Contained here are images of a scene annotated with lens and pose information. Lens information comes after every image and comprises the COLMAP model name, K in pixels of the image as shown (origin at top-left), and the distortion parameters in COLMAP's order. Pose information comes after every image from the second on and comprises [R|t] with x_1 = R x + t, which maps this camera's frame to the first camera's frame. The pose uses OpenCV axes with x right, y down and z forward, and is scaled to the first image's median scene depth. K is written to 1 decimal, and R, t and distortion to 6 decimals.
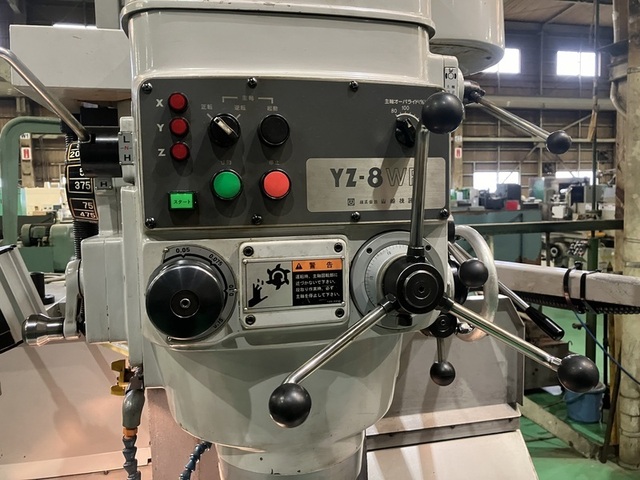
lens RADIAL K [[526.8, 0, 320.0], [0, 526.8, 240.0], [0, 0, 1]] dist [-0.006749, -0.082278]
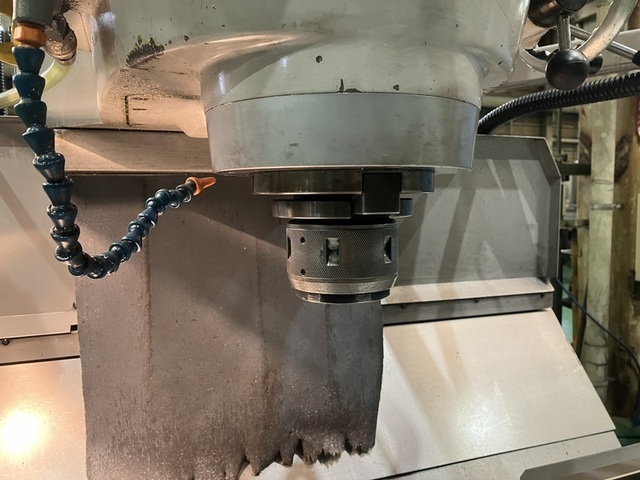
lens RADIAL K [[526.8, 0, 320.0], [0, 526.8, 240.0], [0, 0, 1]] dist [-0.006749, -0.082278]
pose [[0.993345, 0.007324, 0.114941, -0.071376], [-0.009138, 0.999842, 0.015269, 0.250424], [-0.114811, -0.016218, 0.993255, 0.236914]]
